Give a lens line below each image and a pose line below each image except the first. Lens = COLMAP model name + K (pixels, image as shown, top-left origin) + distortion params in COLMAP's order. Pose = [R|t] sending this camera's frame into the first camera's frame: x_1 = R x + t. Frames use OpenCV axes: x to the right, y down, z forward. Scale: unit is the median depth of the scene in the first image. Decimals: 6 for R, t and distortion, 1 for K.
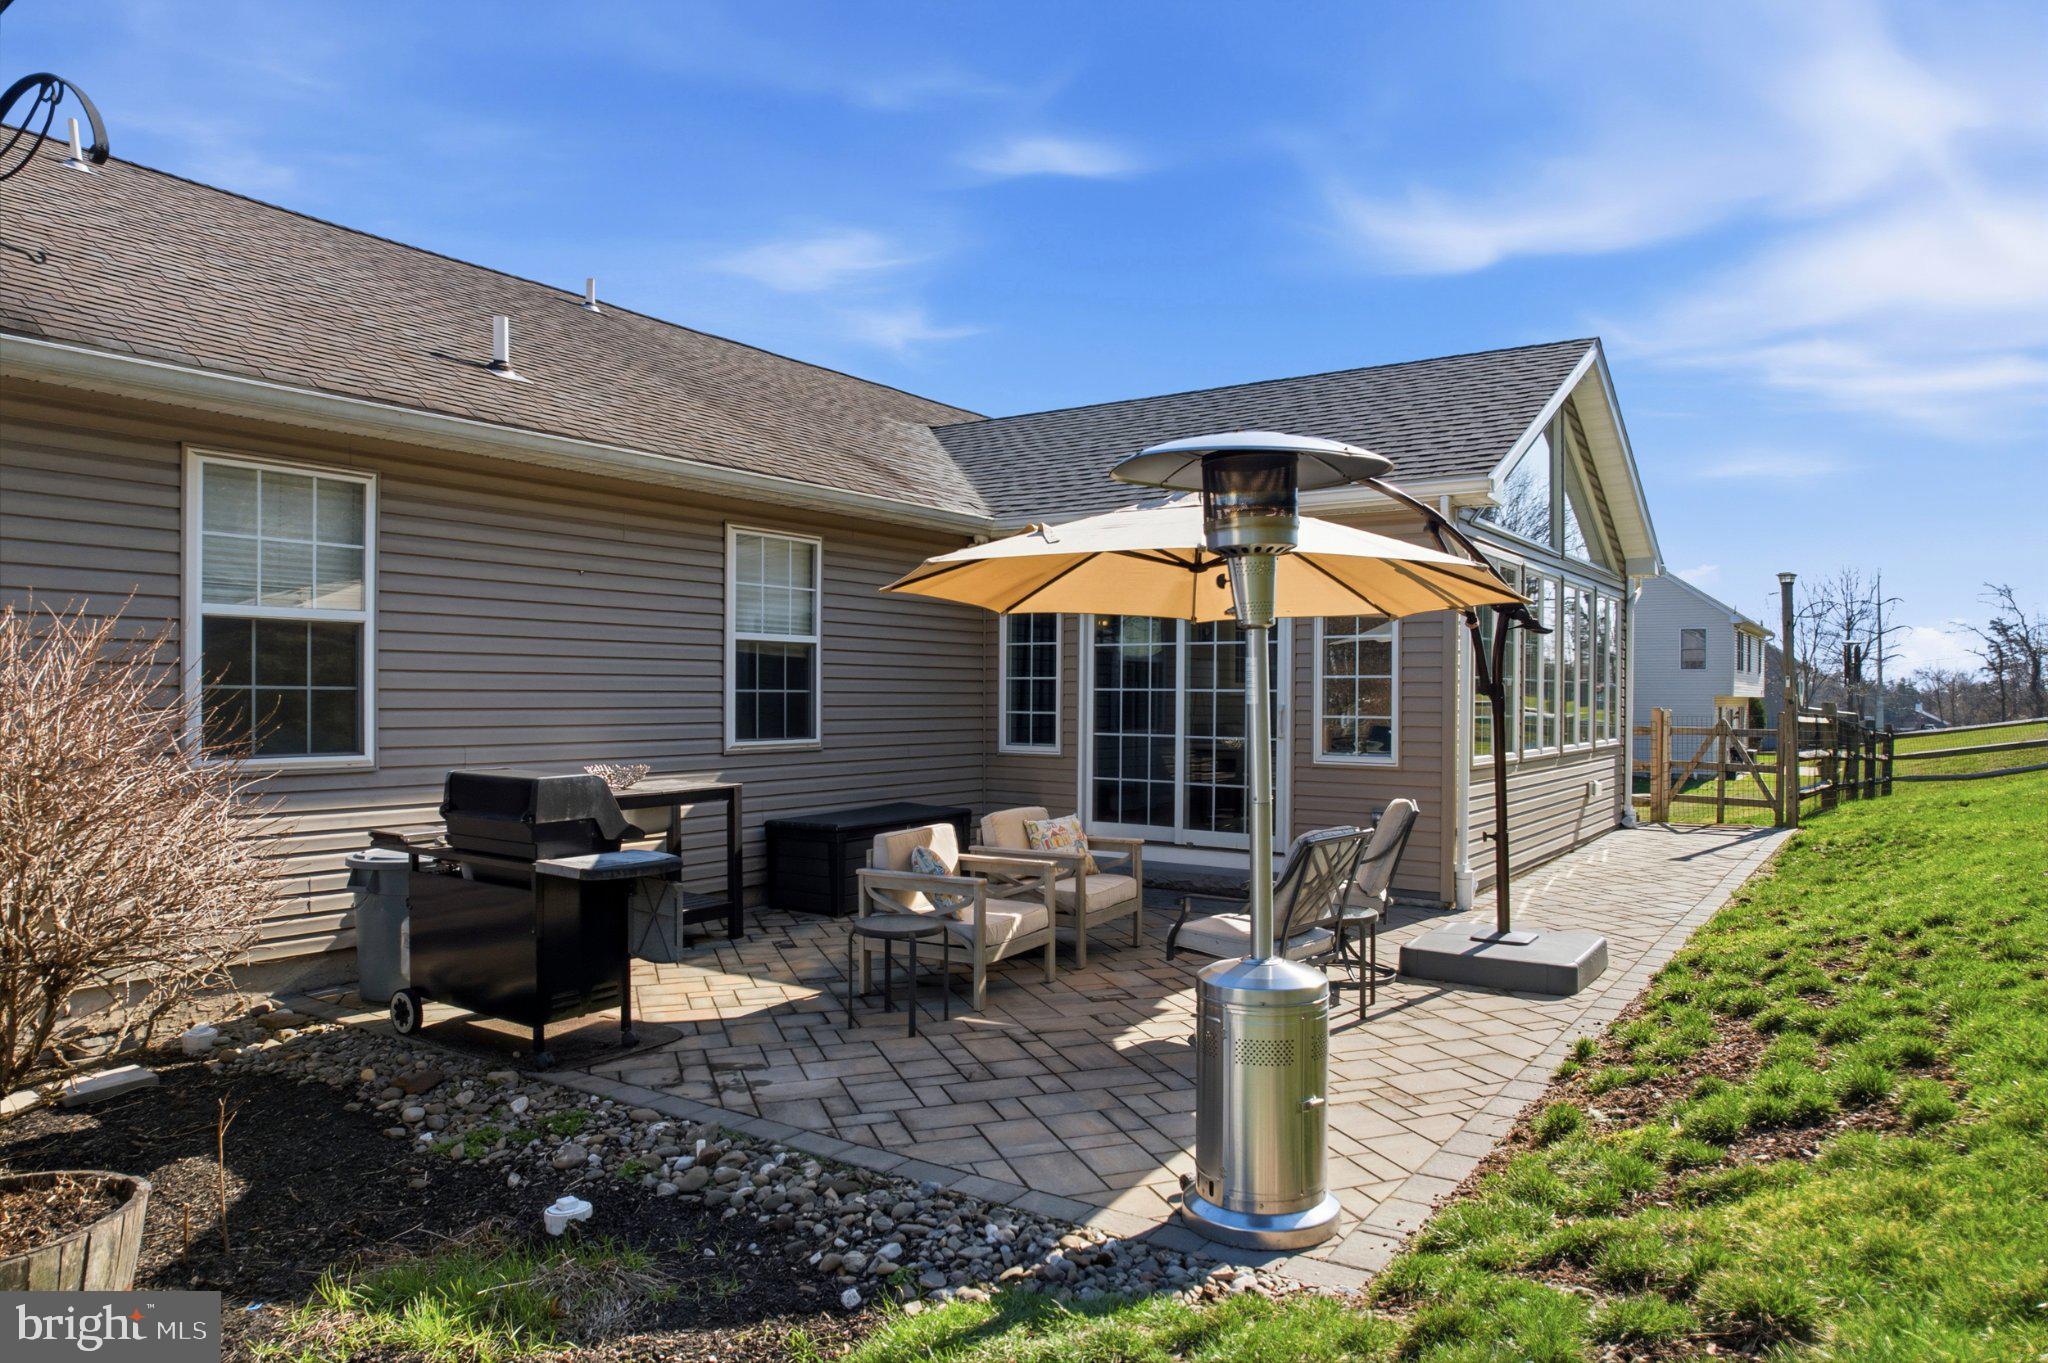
lens RADIAL K [[1312.0, 0, 1025.2], [0, 1312.0, 704.0], [0, 0, 1]] dist [-0.075605, 0.066142]
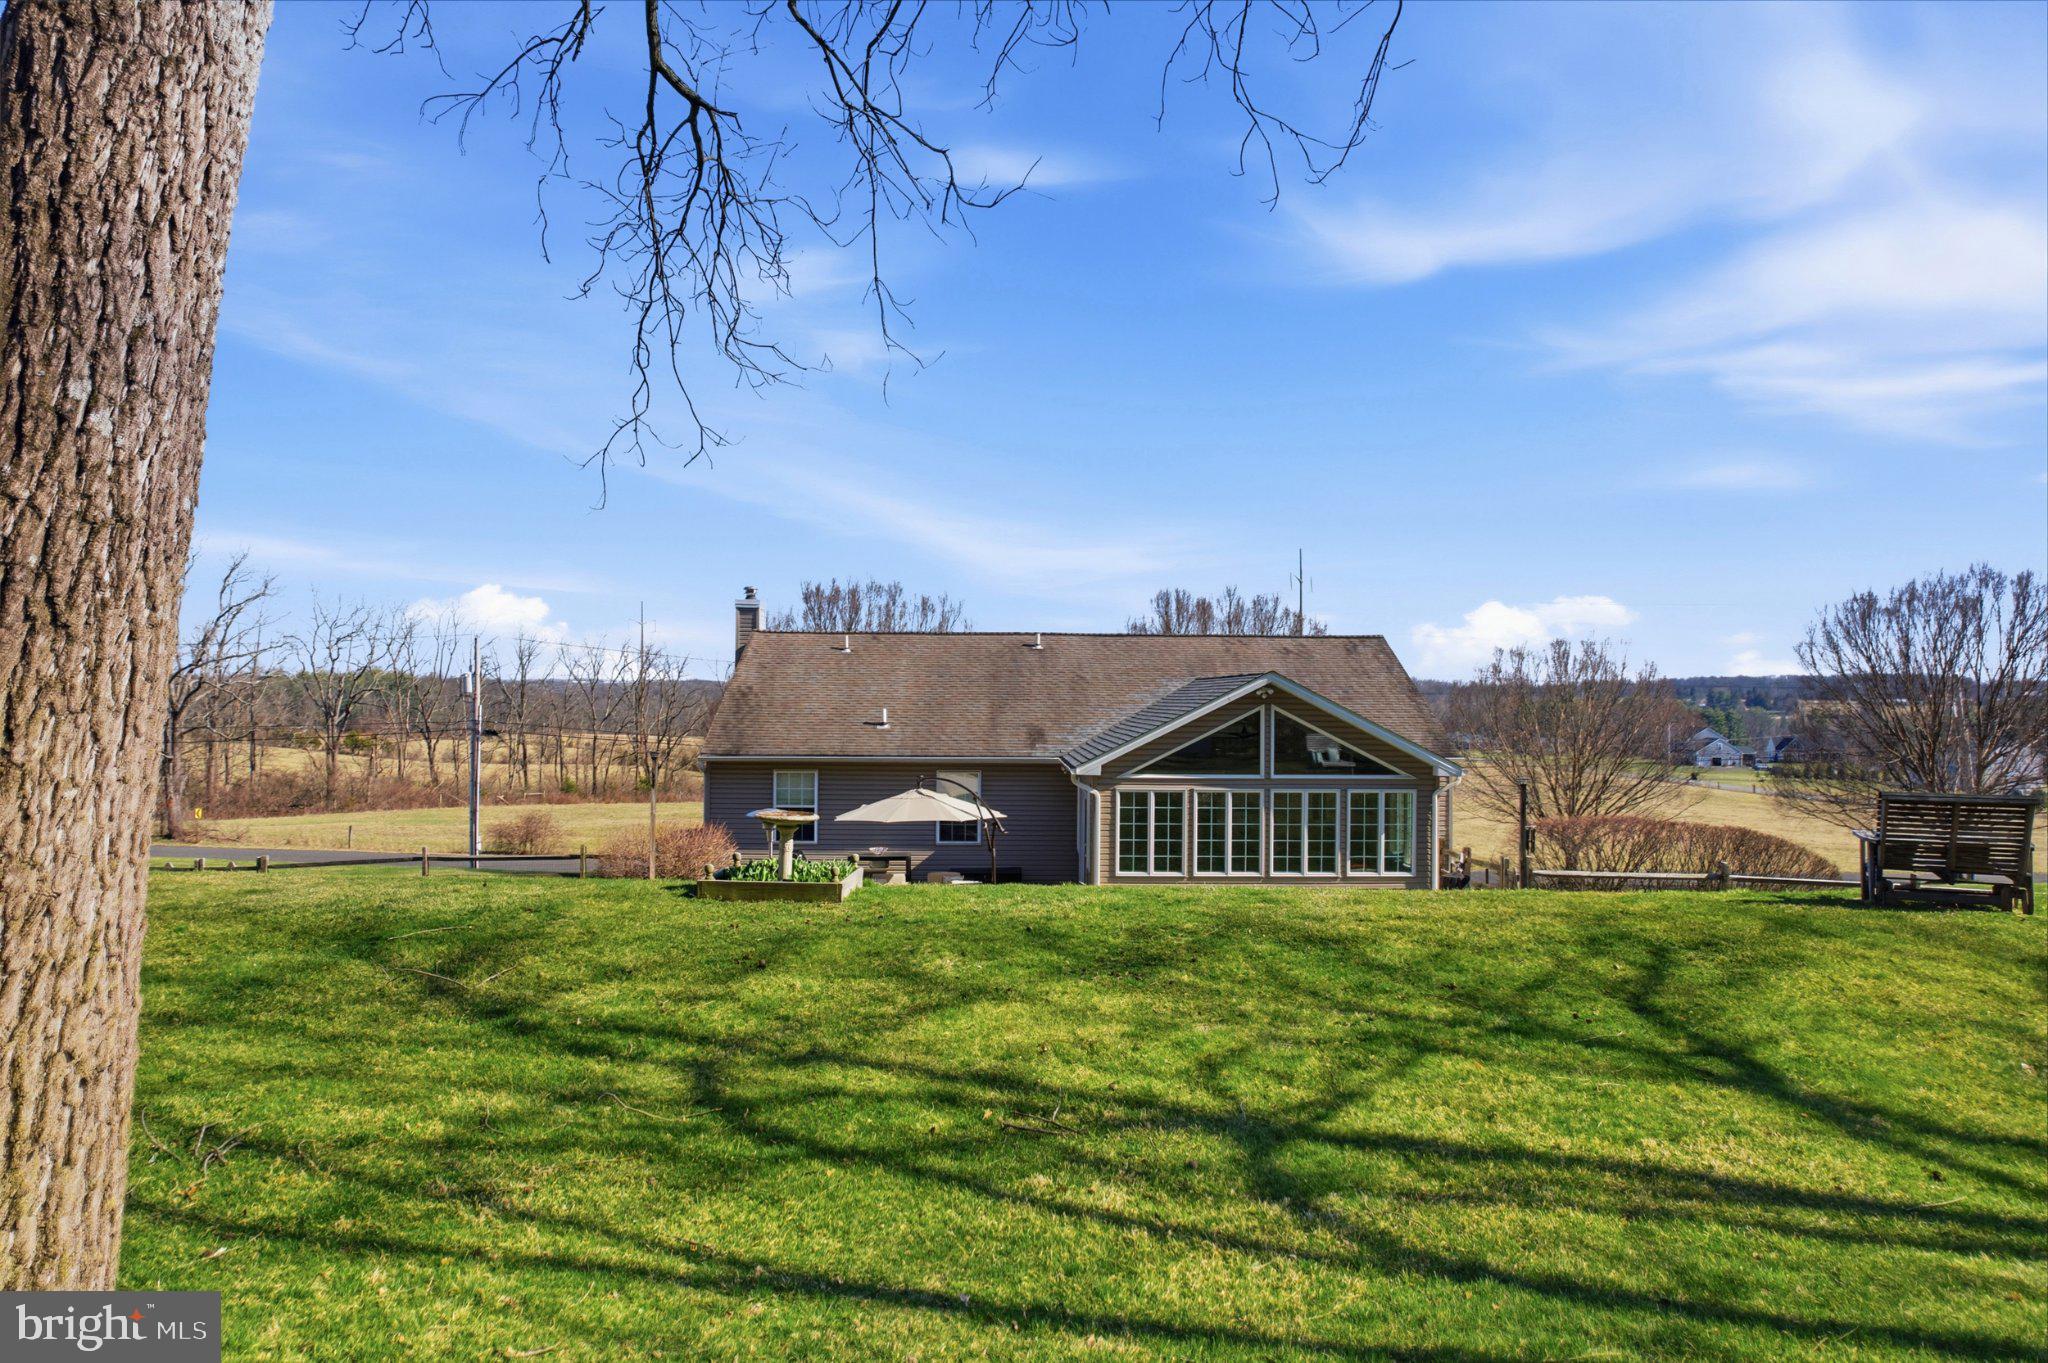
lens RADIAL K [[1312.0, 0, 1025.2], [0, 1312.0, 704.0], [0, 0, 1]] dist [-0.075605, 0.066142]
pose [[0.594265, 0.000275, -0.804269, 3.101225], [-0.009842, 0.999928, -0.006931, -0.359998], [0.804209, 0.012035, 0.594225, -0.868709]]
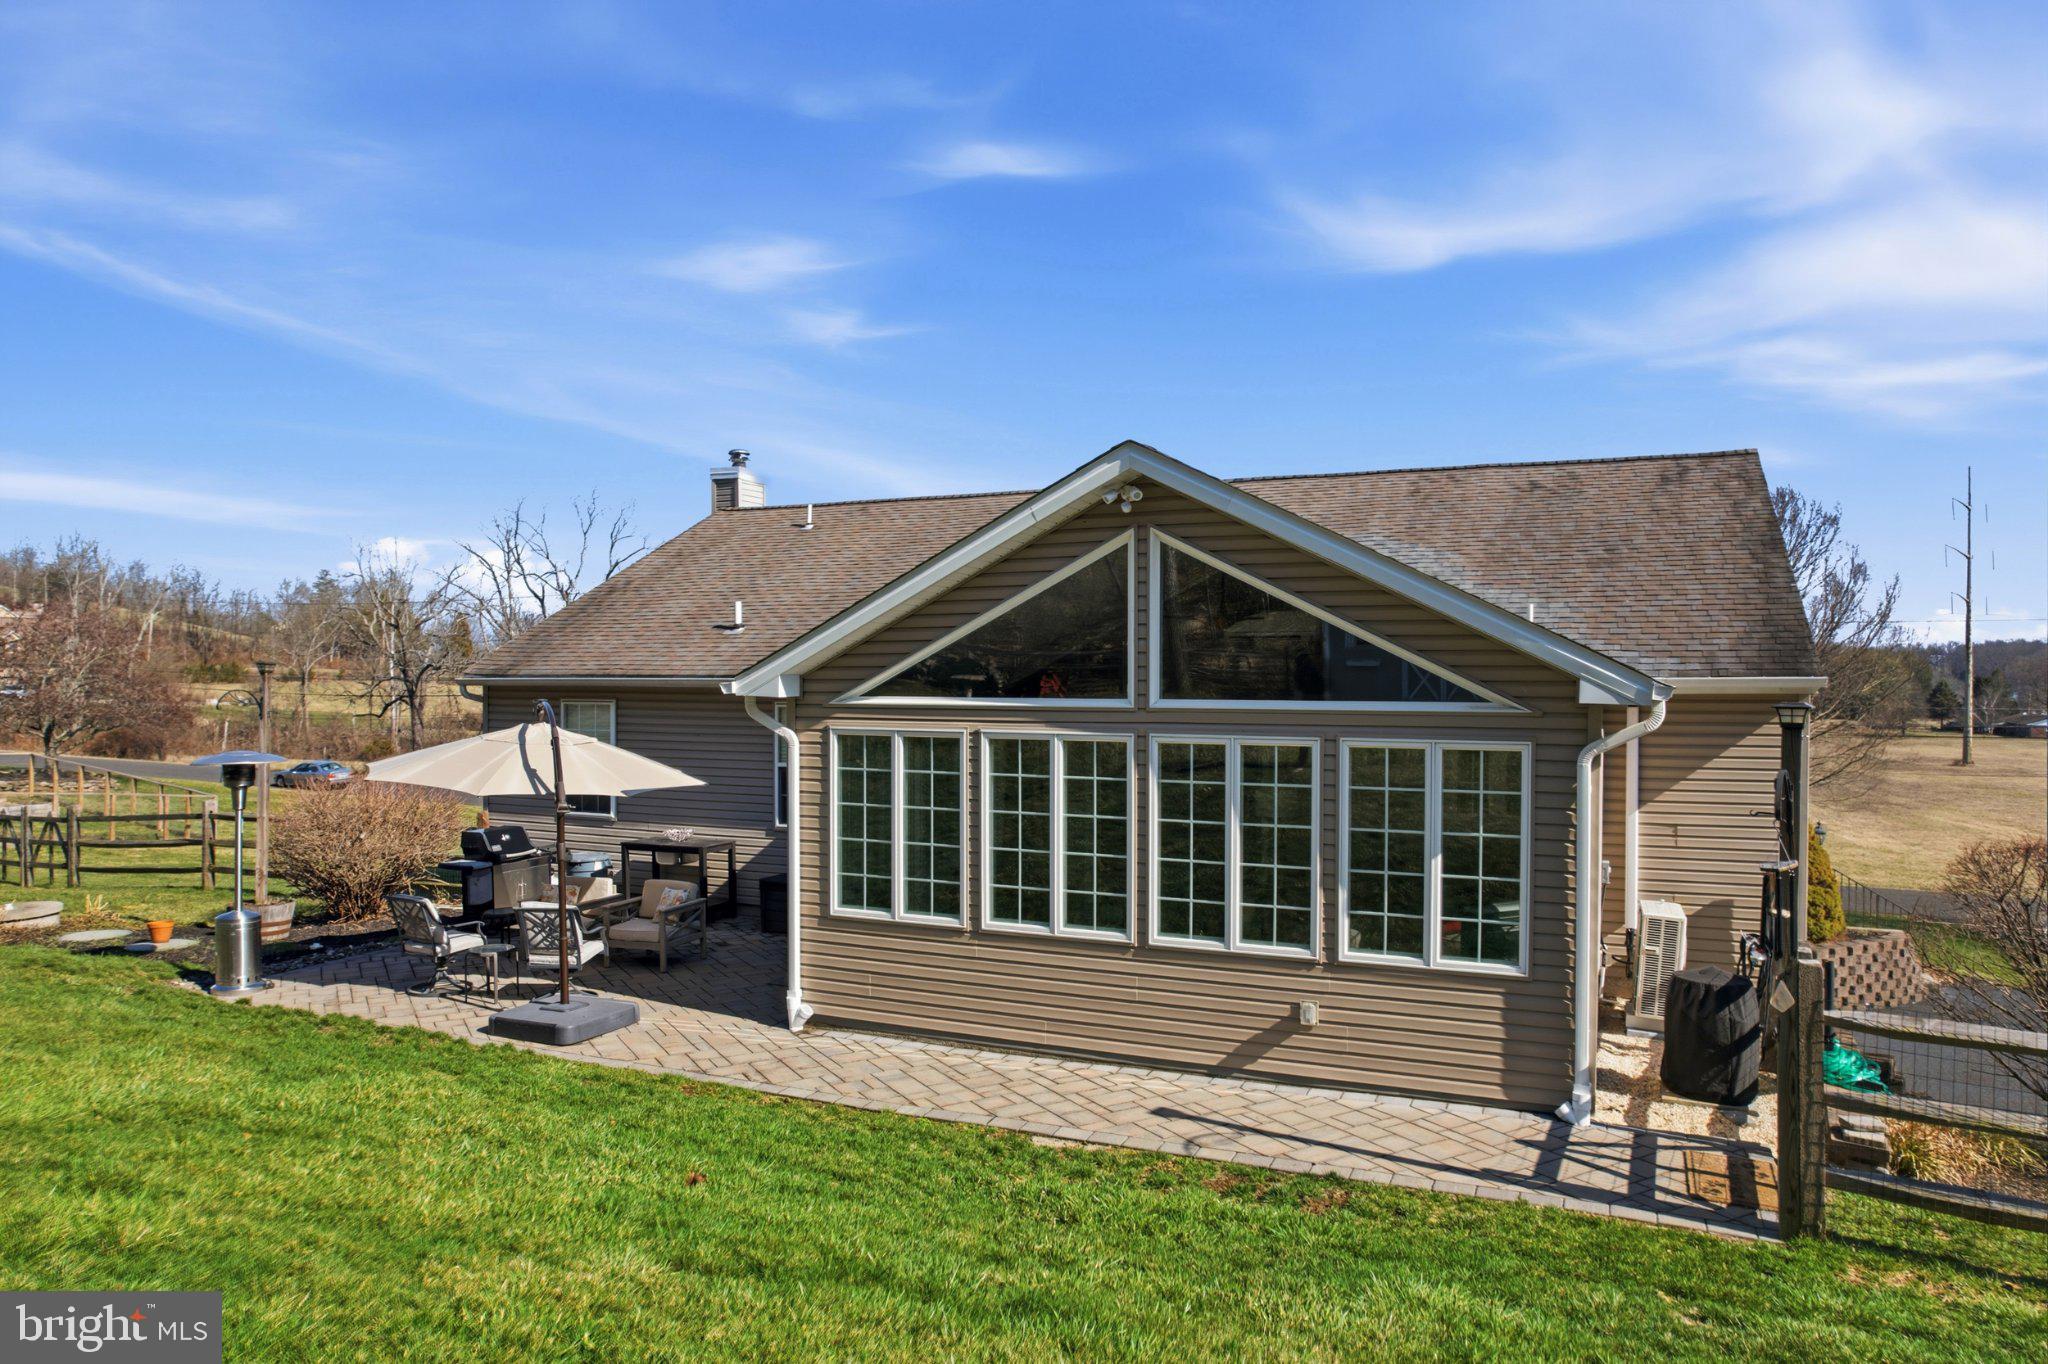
lens RADIAL K [[1312.0, 0, 1025.2], [0, 1312.0, 704.5], [0, 0, 1]] dist [-0.075605, 0.066142]
pose [[0.189730, 0.019136, -0.981650, 2.079759], [-0.008890, 0.999803, 0.017771, -0.221566], [0.981796, 0.005355, 0.189863, 1.303766]]
